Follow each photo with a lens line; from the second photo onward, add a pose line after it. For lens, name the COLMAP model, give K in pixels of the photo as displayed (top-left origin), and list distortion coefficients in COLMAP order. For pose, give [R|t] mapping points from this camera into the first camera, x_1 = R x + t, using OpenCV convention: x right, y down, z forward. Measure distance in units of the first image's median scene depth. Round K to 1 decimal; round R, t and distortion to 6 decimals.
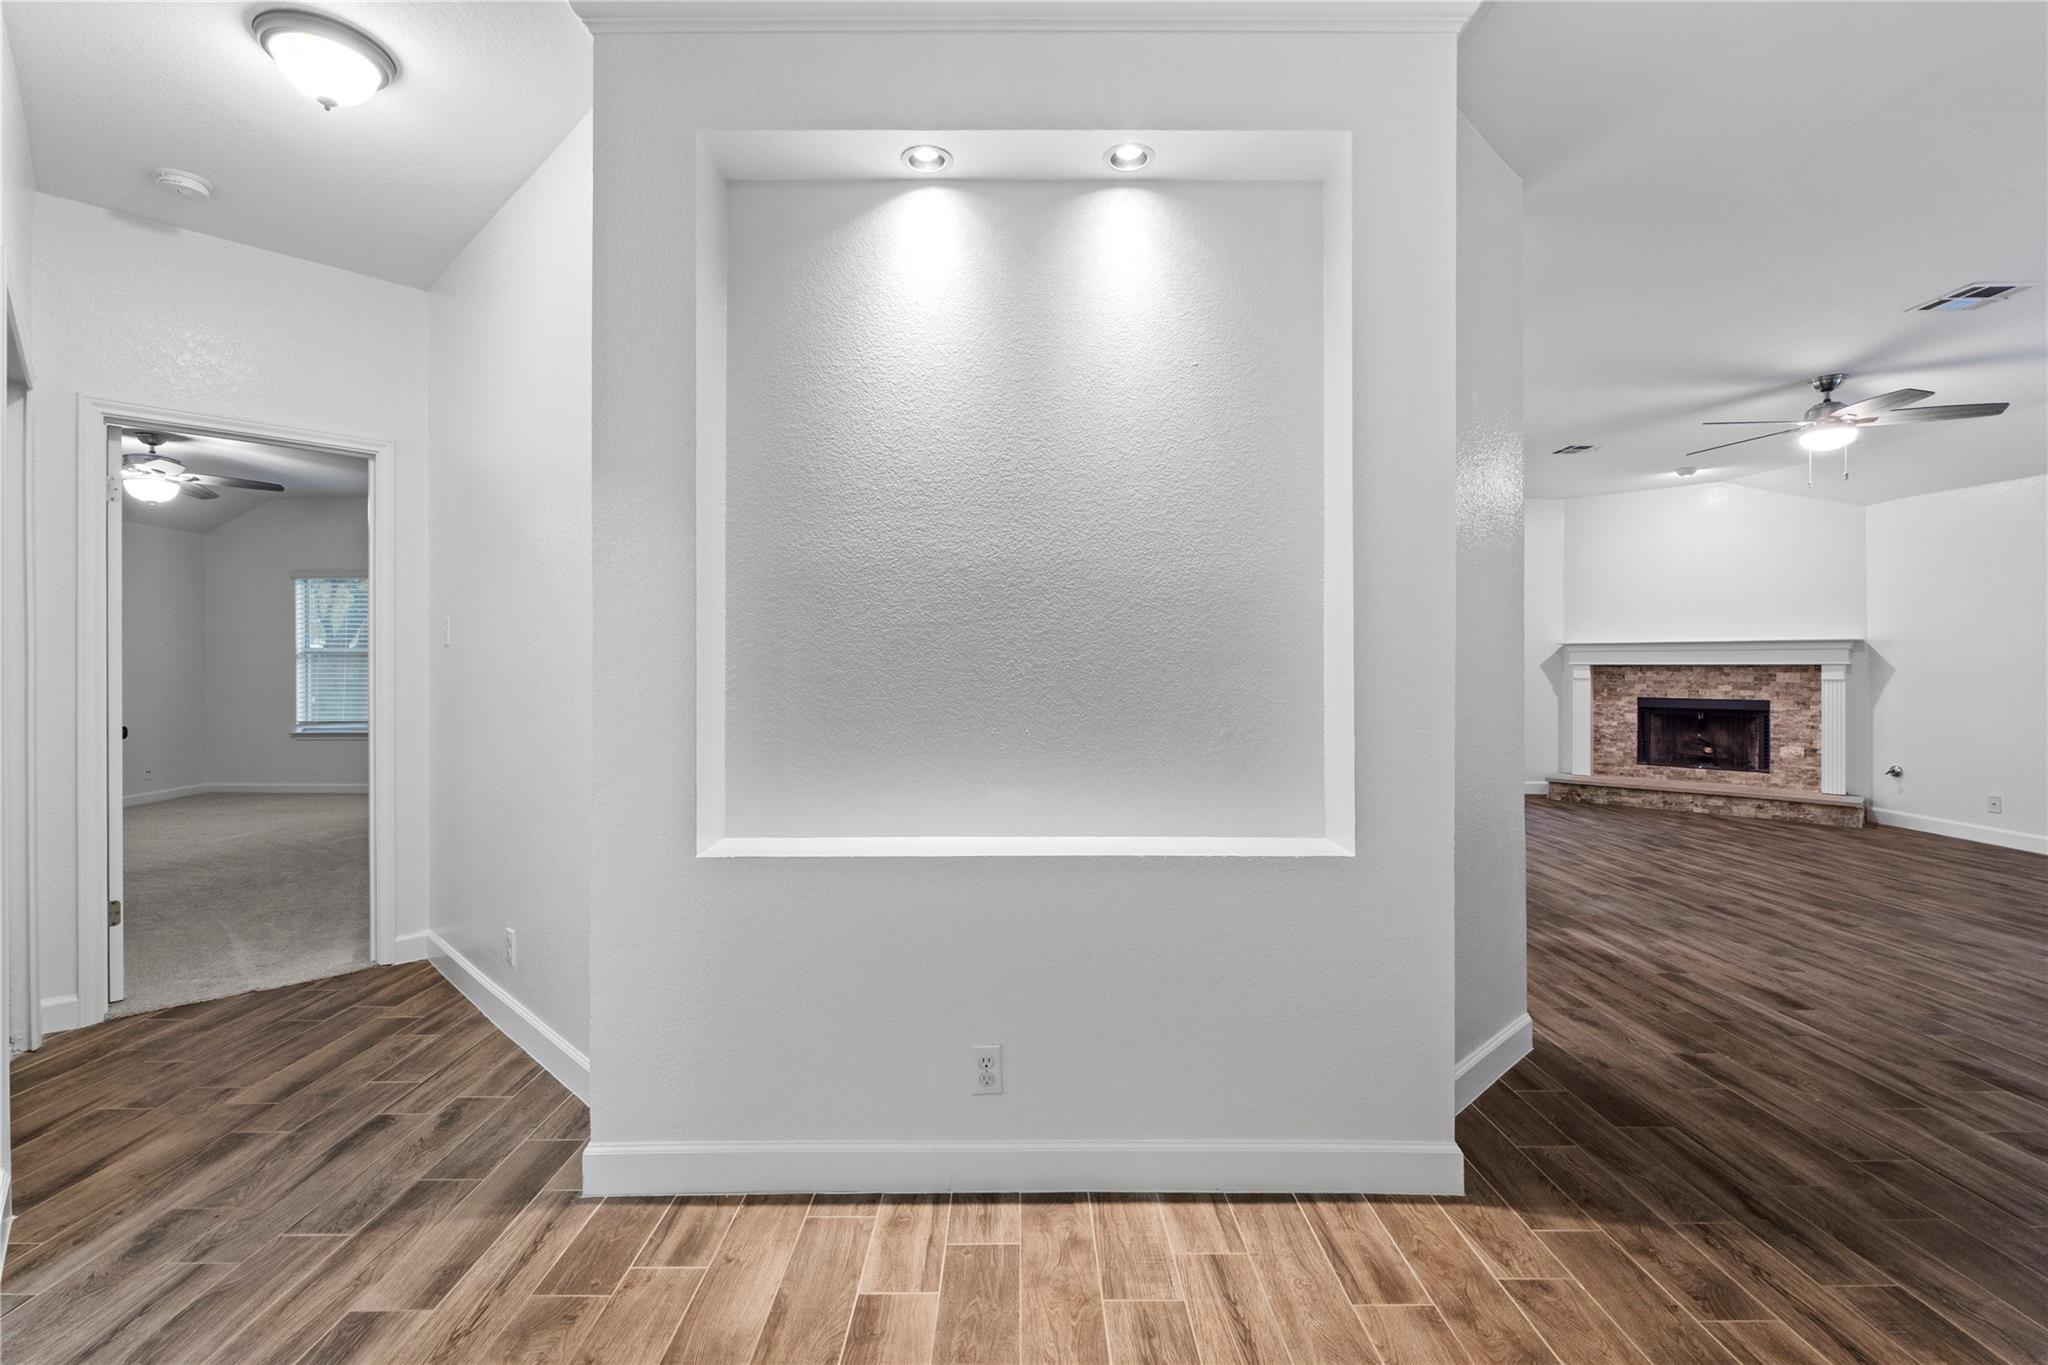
lens RADIAL K [[887.5, 0, 1016.2], [0, 887.5, 658.7], [0, 0, 1]] dist [-0.004343, -0.000709]
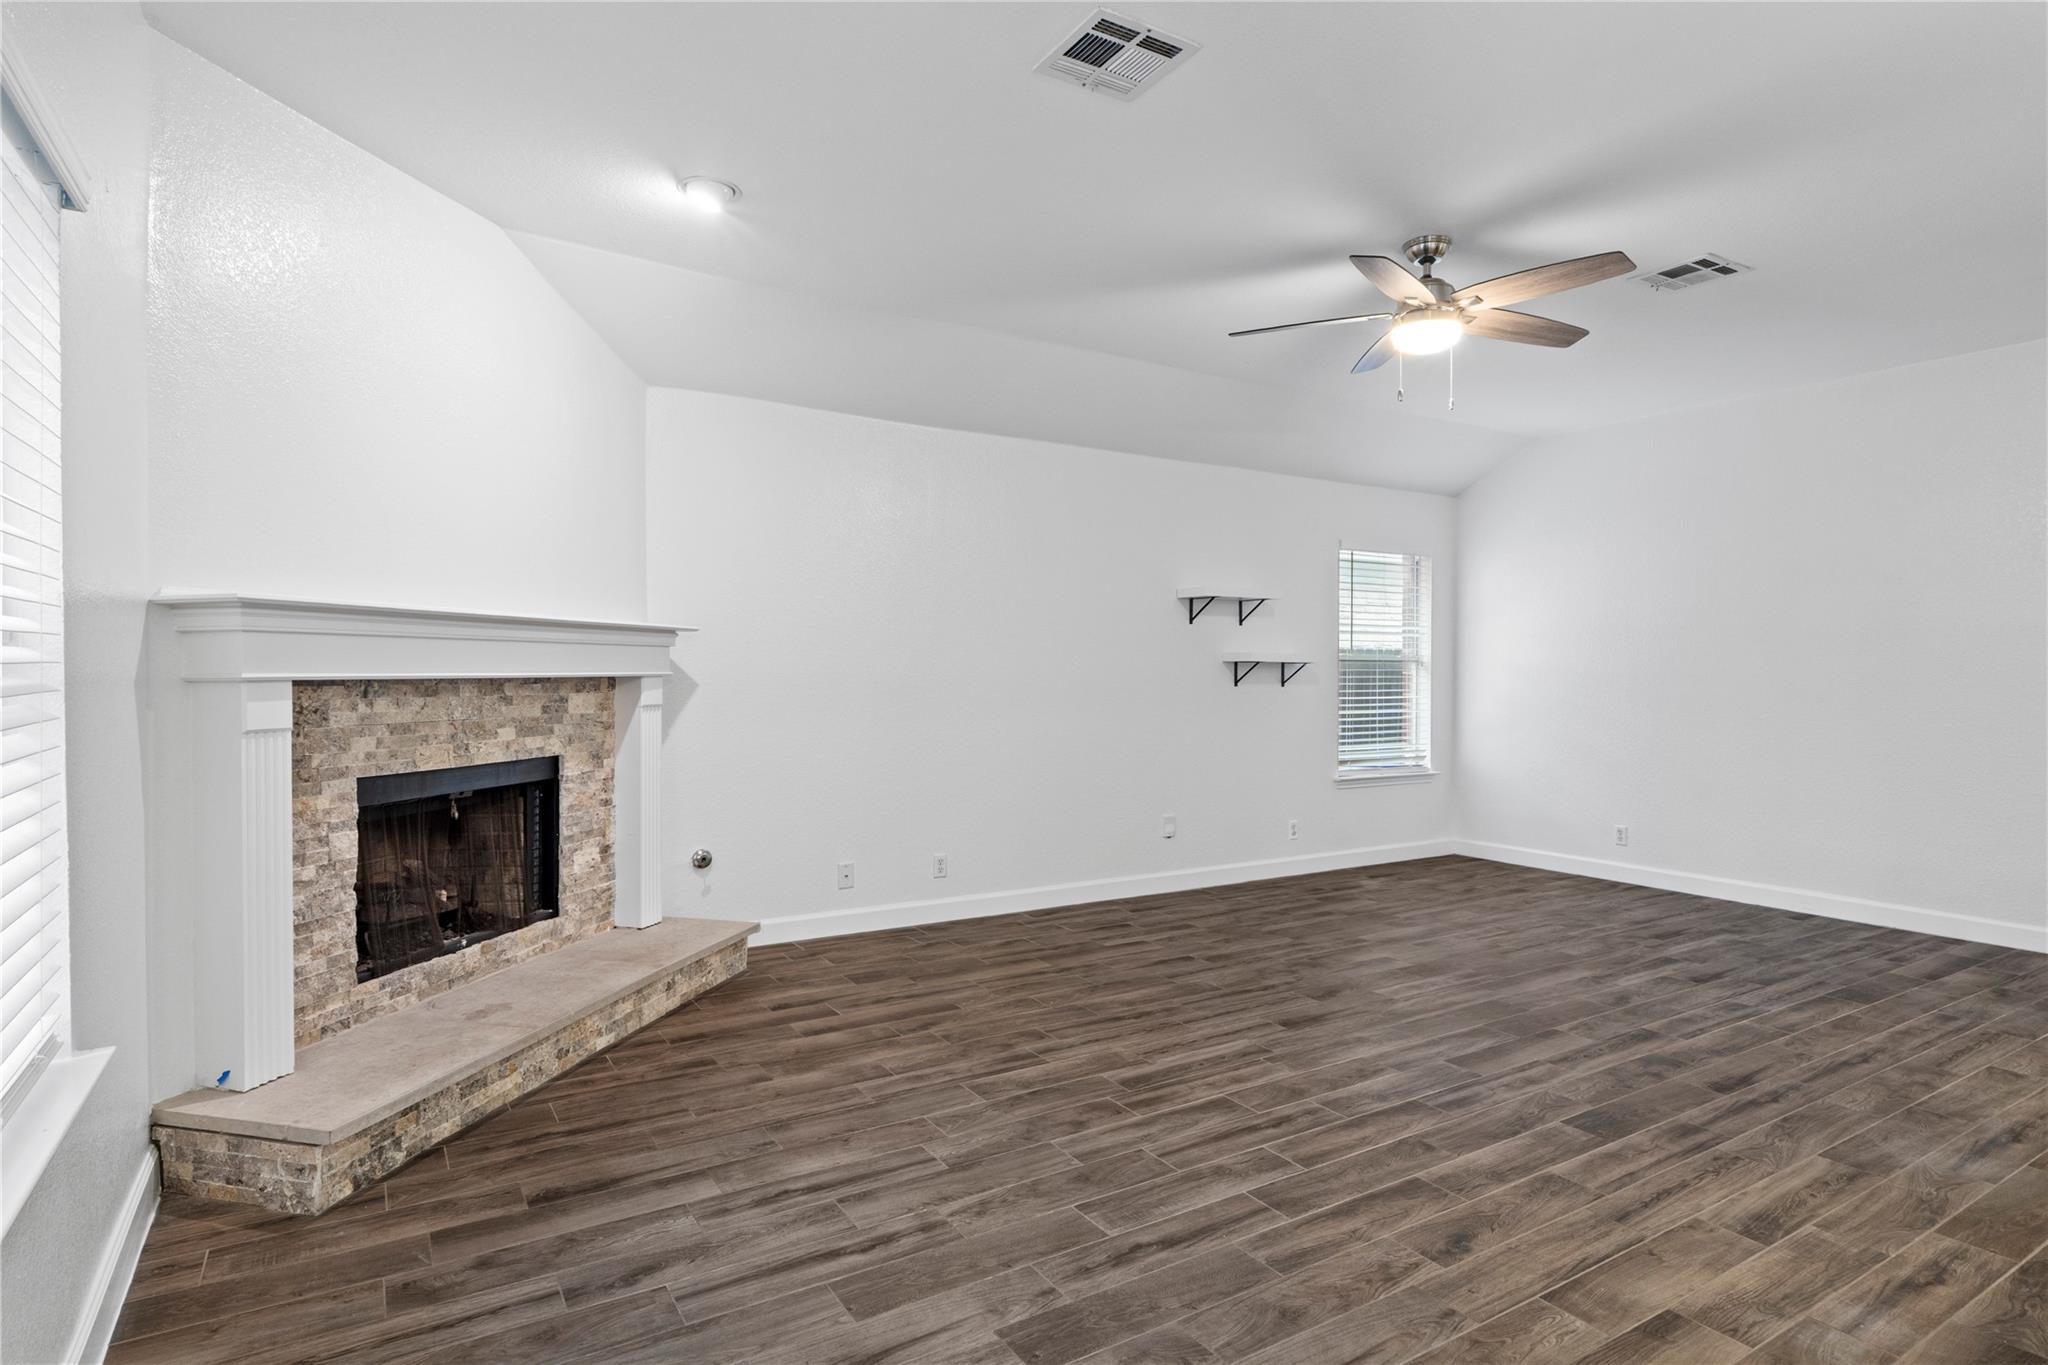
lens RADIAL K [[1083.9, 0, 1010.1], [0, 1083.9, 689.0], [0, 0, 1]] dist [0.000284, 0.000704]
pose [[-0.530961, -0.018352, 0.847197, 0.254531], [-0.010385, 0.999831, 0.015150, 0.002472], [-0.847332, -0.000754, -0.531062, 1.069676]]
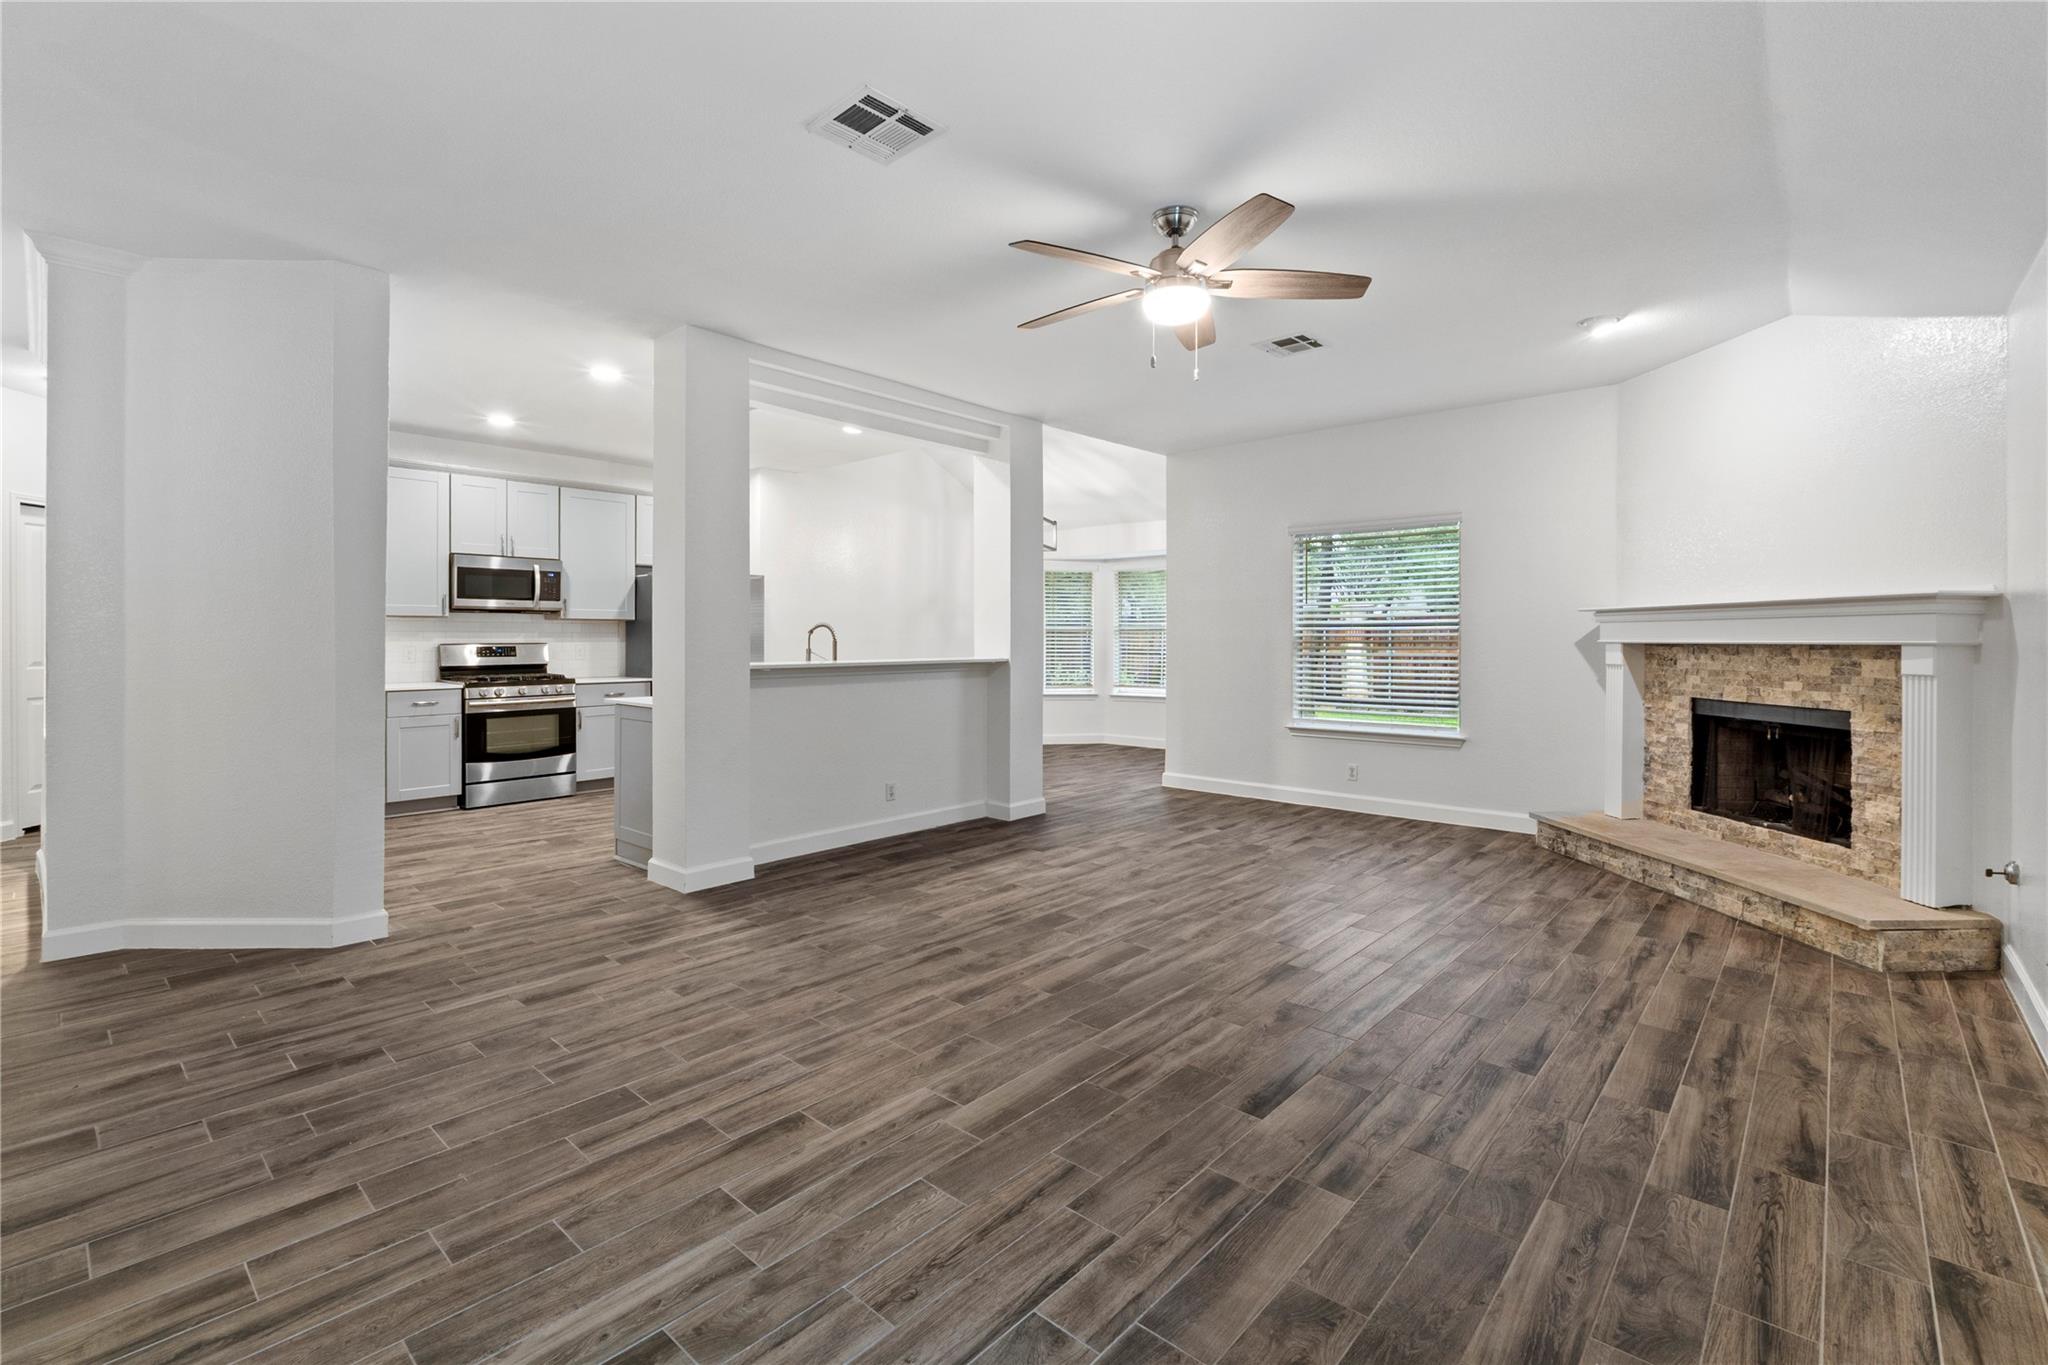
lens RADIAL K [[896.4, 0, 1031.3], [0, 896.4, 636.2], [0, 0, 1]] dist [-0.001584, -0.000365]
pose [[0.750950, -0.000130, -0.660360, 0.813901], [0.002077, 0.999995, 0.002166, -0.000103], [0.660356, -0.002998, 0.750946, 0.265688]]
